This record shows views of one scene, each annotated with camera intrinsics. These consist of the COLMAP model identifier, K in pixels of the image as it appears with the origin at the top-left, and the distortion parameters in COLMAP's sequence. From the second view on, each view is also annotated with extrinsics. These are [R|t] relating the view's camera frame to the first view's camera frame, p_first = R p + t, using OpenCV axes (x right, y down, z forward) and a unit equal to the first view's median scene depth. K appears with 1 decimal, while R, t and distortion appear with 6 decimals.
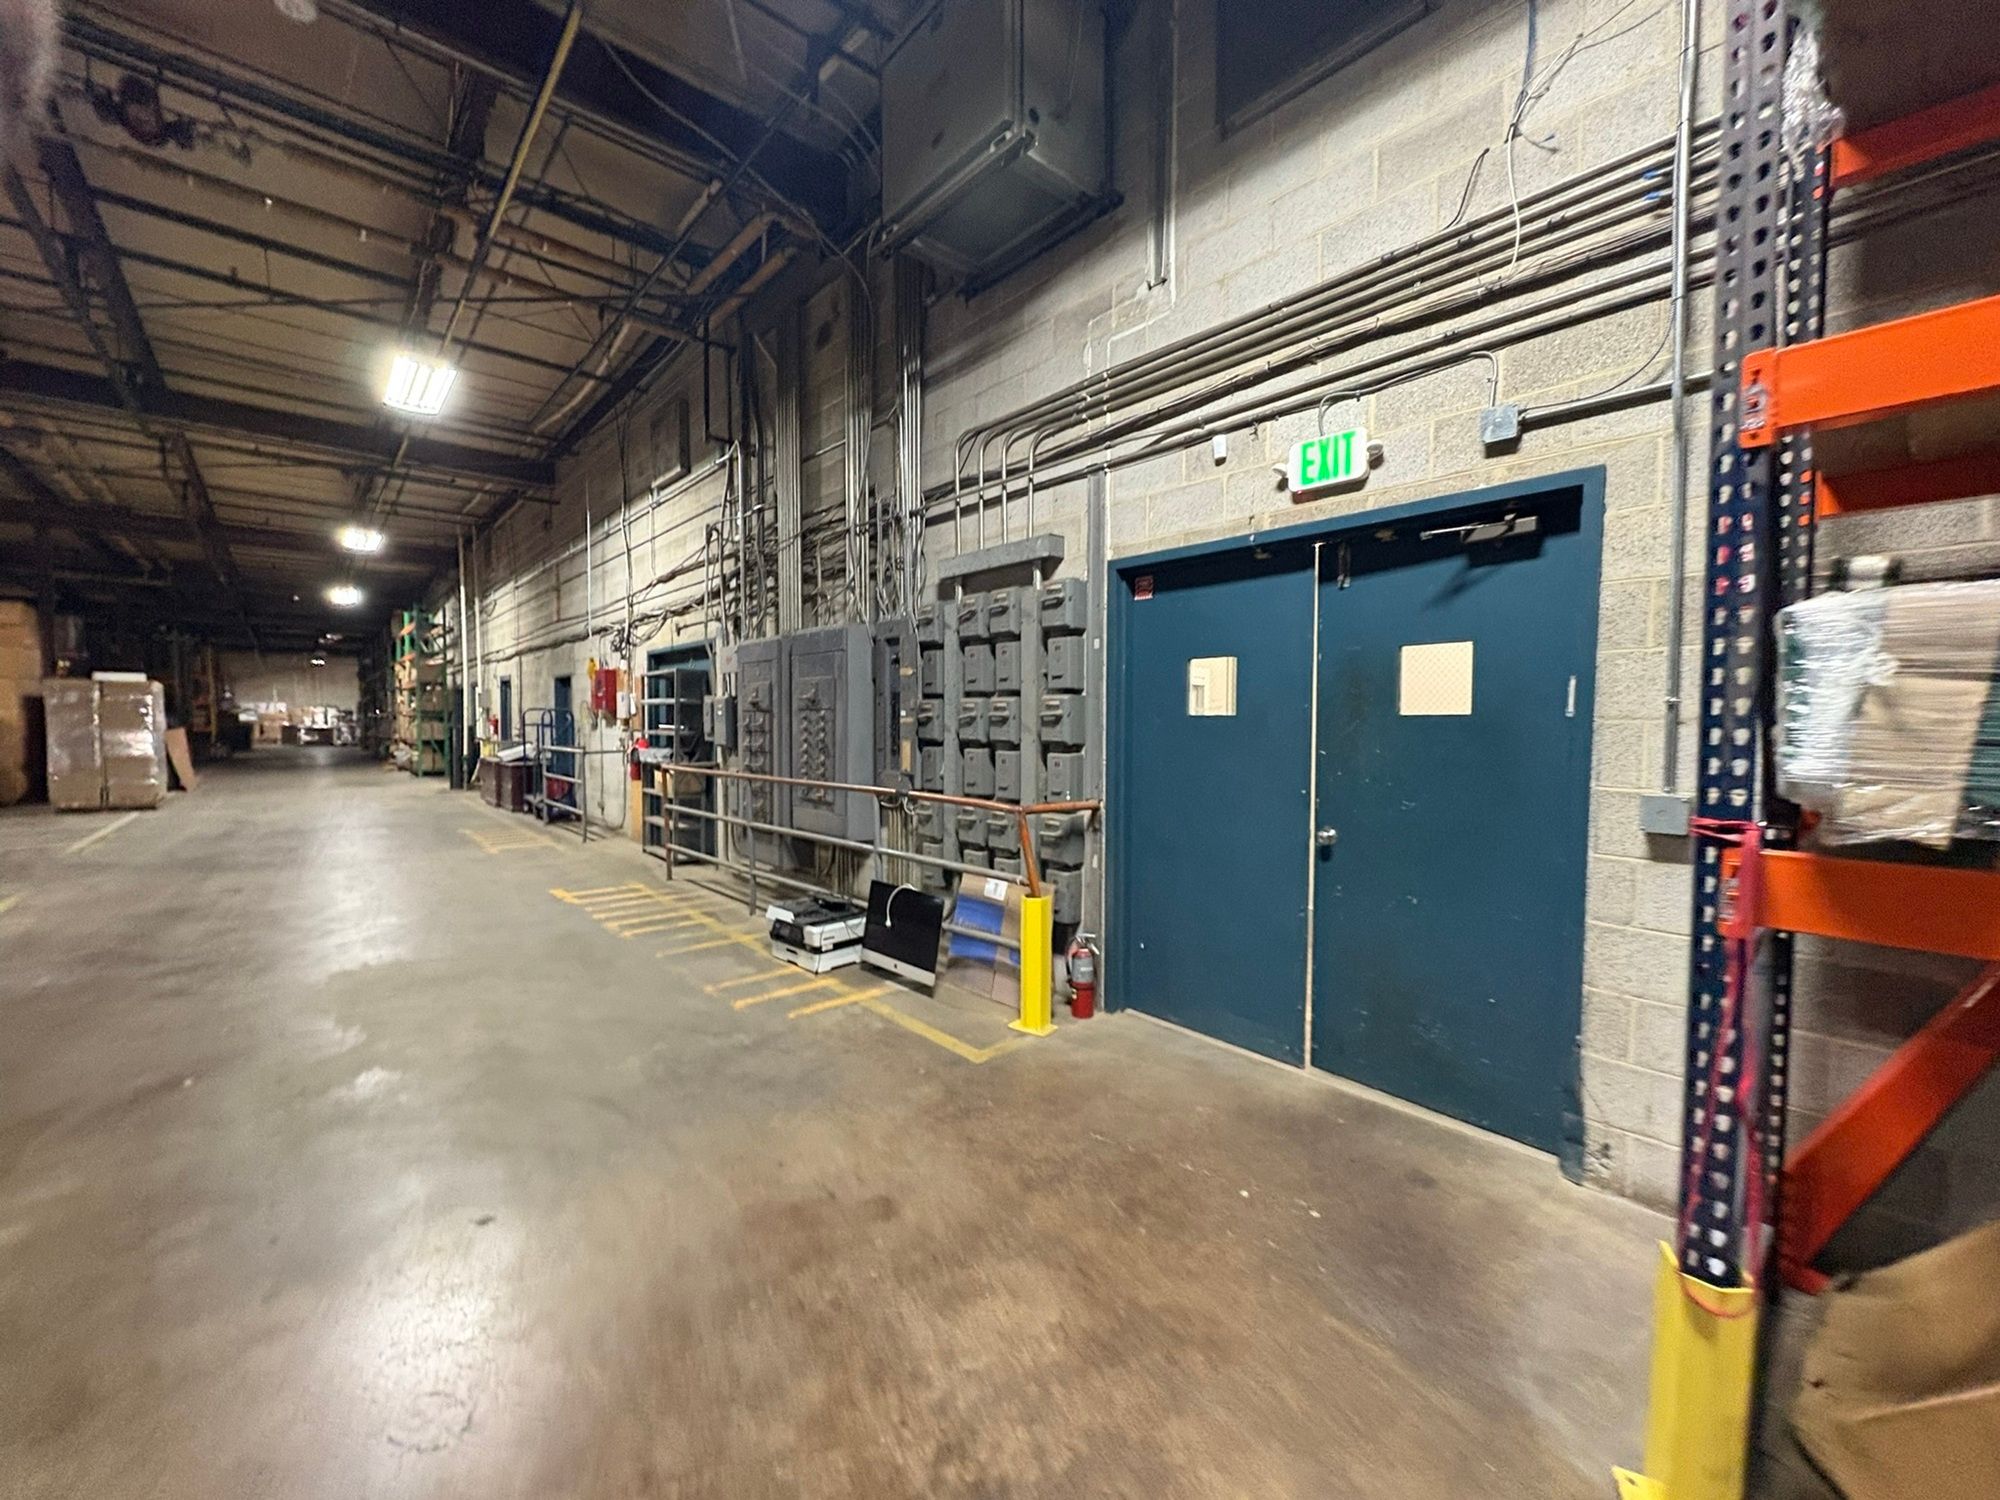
lens RADIAL K [[799.6, 0, 1000.0], [0, 799.6, 750.0], [0, 0, 1]] dist [0.000164, 0.000145]
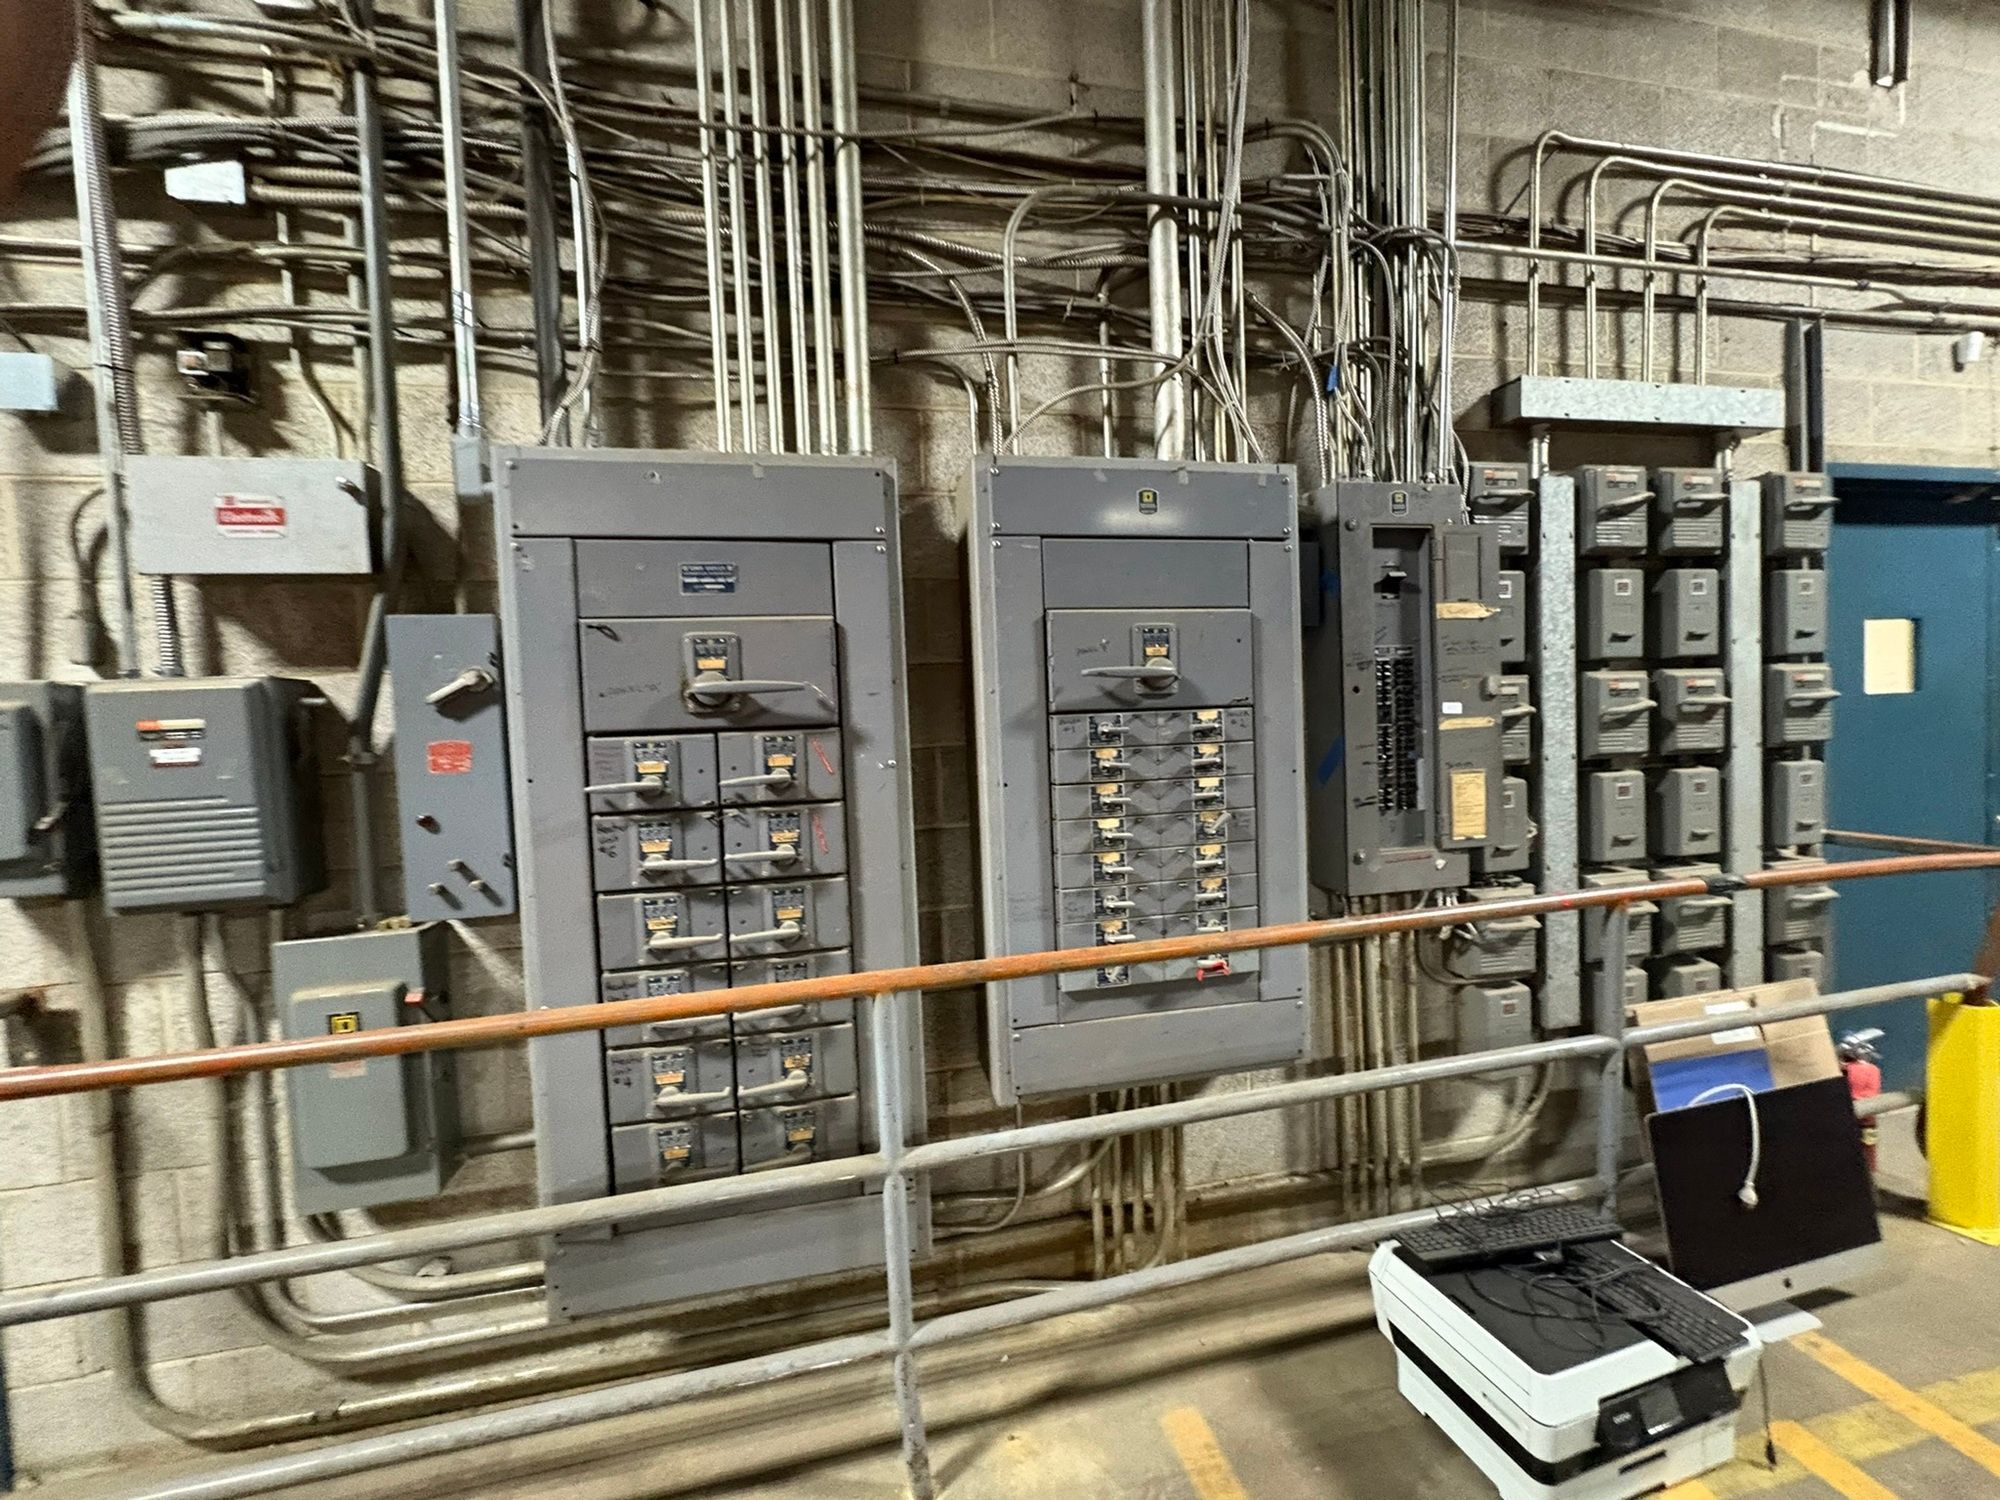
lens RADIAL K [[799.6, 0, 1000.0], [0, 799.6, 750.0], [0, 0, 1]] dist [0.000164, 0.000145]
pose [[0.491843, -0.052398, 0.869106, -0.233901], [0.076476, 0.996929, 0.016825, -0.018741], [-0.867319, 0.058190, 0.494340, 0.380511]]
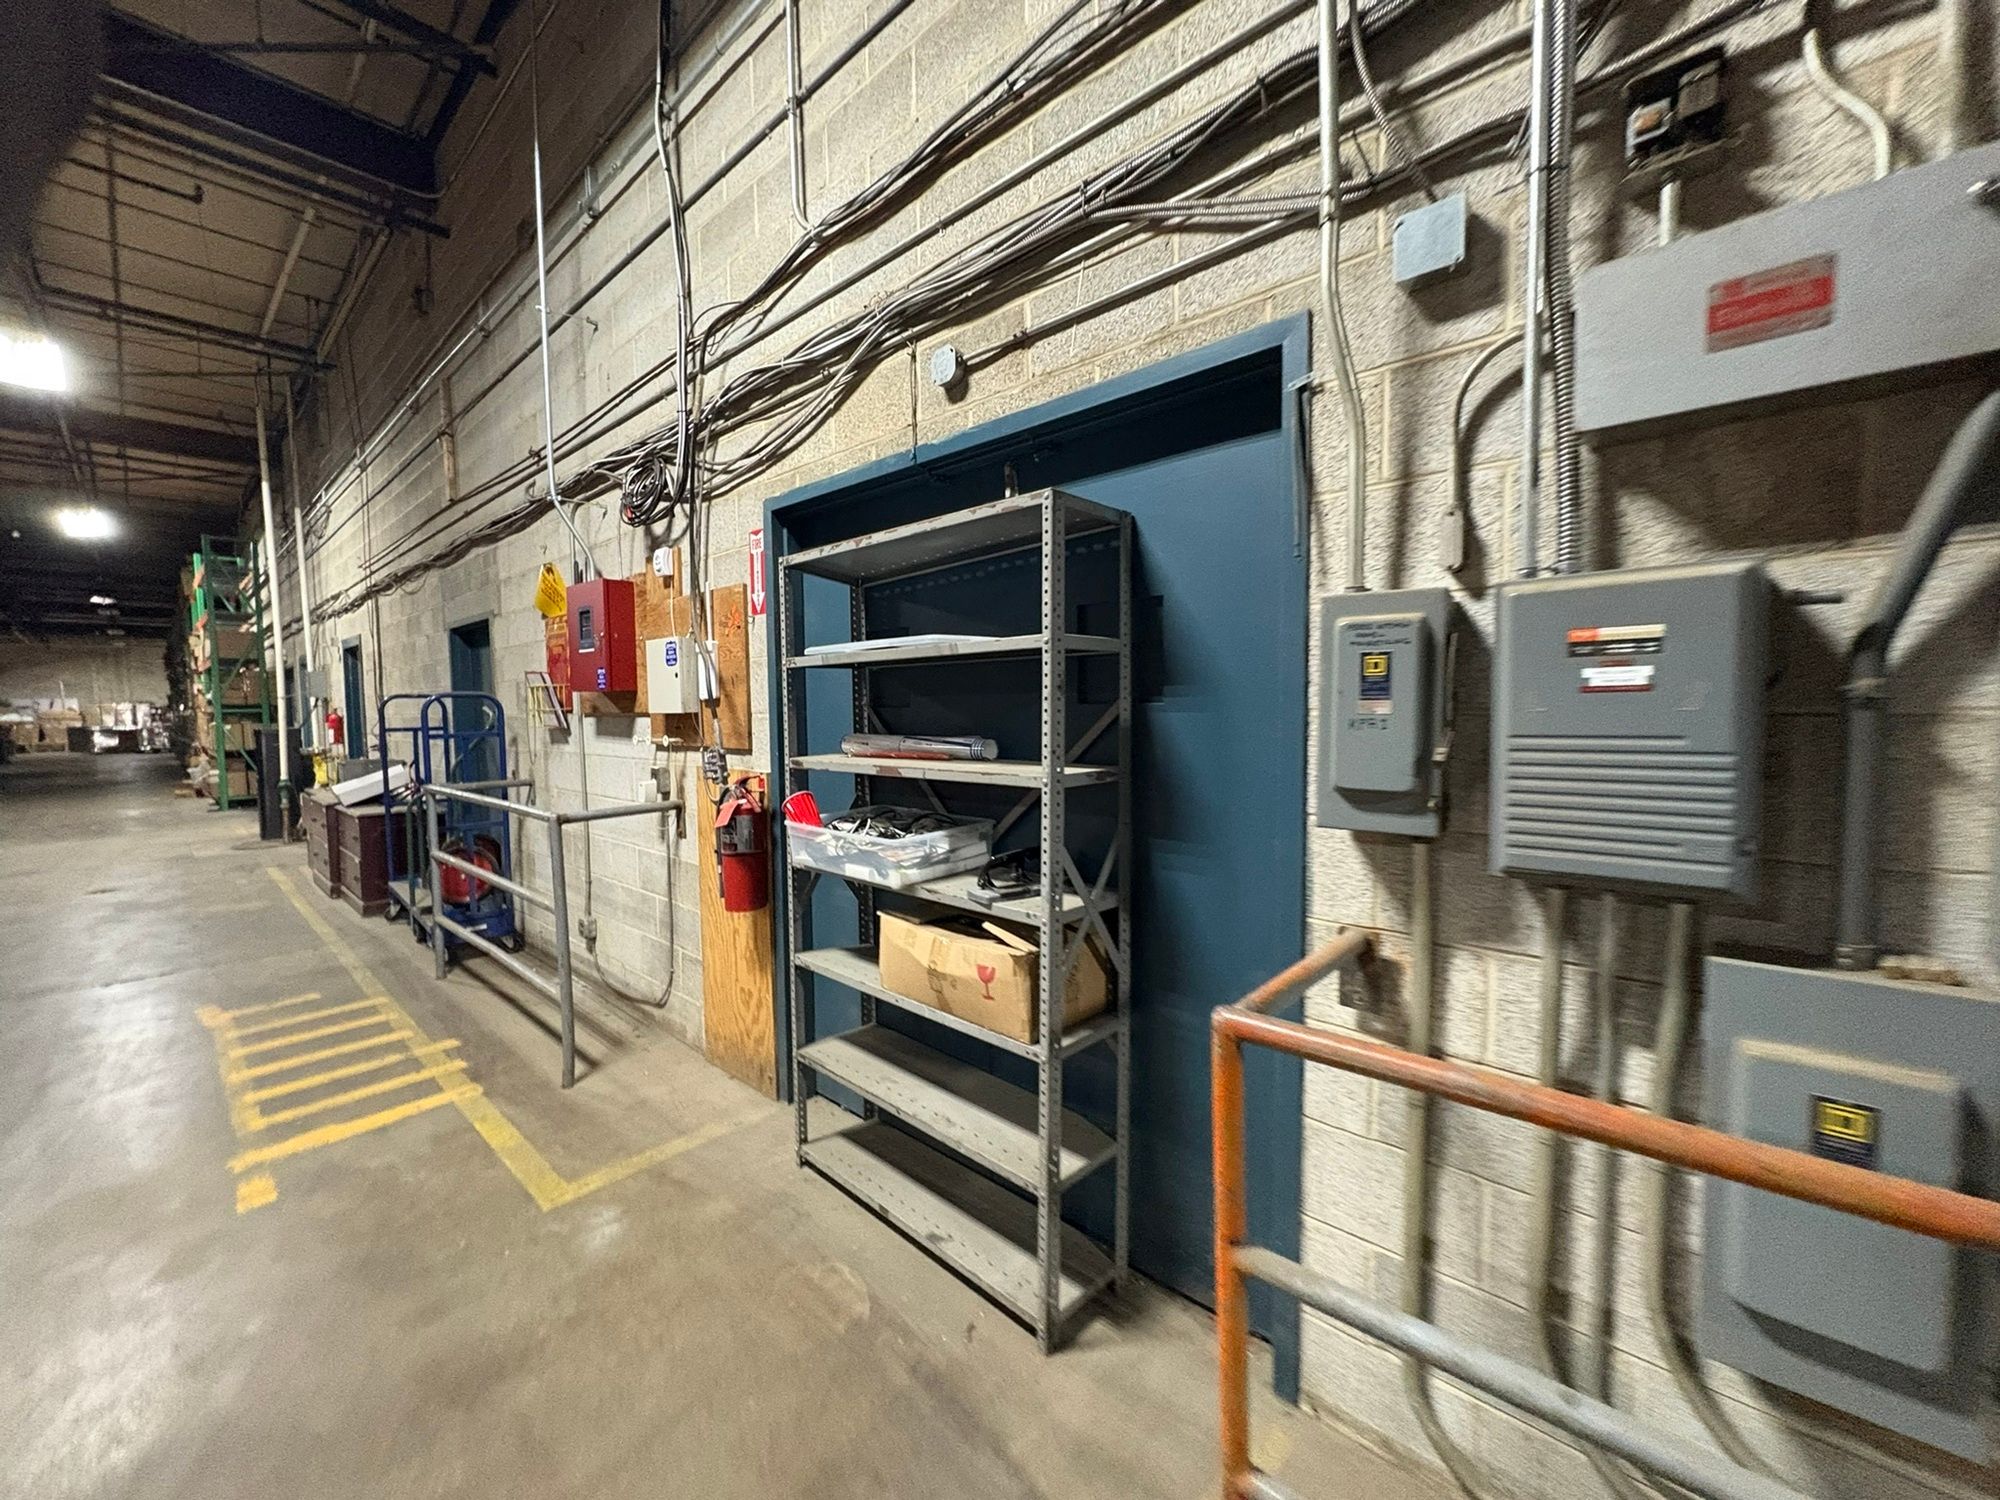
lens RADIAL K [[799.6, 0, 1000.0], [0, 799.6, 750.0], [0, 0, 1]] dist [0.000164, 0.000145]
pose [[0.994699, -0.020909, 0.100682, -0.266738], [0.019152, 0.999648, 0.018385, -0.020228], [-0.101031, -0.016359, 0.994749, 0.468608]]
